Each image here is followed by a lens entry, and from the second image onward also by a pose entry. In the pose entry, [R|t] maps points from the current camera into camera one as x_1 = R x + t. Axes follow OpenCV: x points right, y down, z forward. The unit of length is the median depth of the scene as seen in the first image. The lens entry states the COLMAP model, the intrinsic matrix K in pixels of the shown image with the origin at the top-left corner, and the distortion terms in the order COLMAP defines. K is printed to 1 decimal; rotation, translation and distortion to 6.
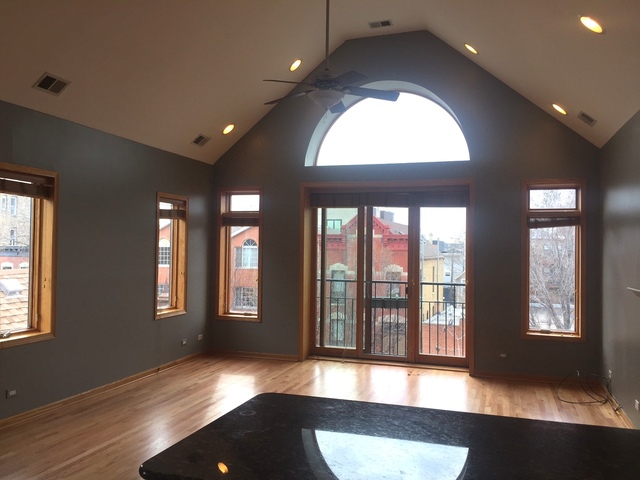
lens RADIAL K [[551.3, 0, 321.6], [0, 551.3, 238.9], [0, 0, 1]] dist [0.087441, -0.039432]
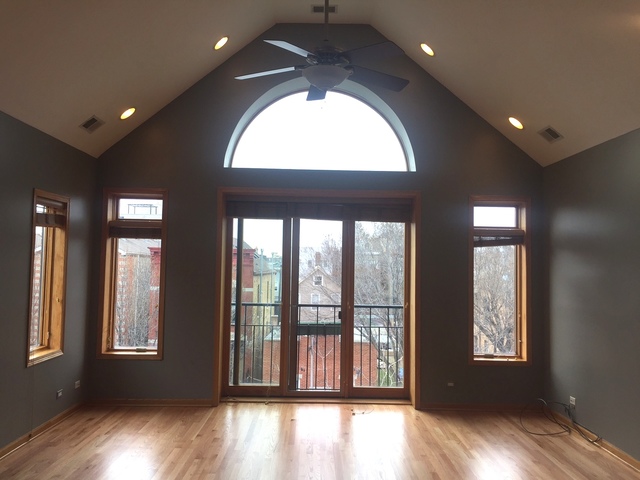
lens RADIAL K [[551.3, 0, 319.1], [0, 551.3, 239.6], [0, 0, 1]] dist [0.087441, -0.039432]
pose [[0.947068, 0.019256, 0.320454, -0.162366], [-0.011569, 0.999598, -0.025877, -0.003630], [-0.320824, 0.020800, 0.946911, 0.175126]]
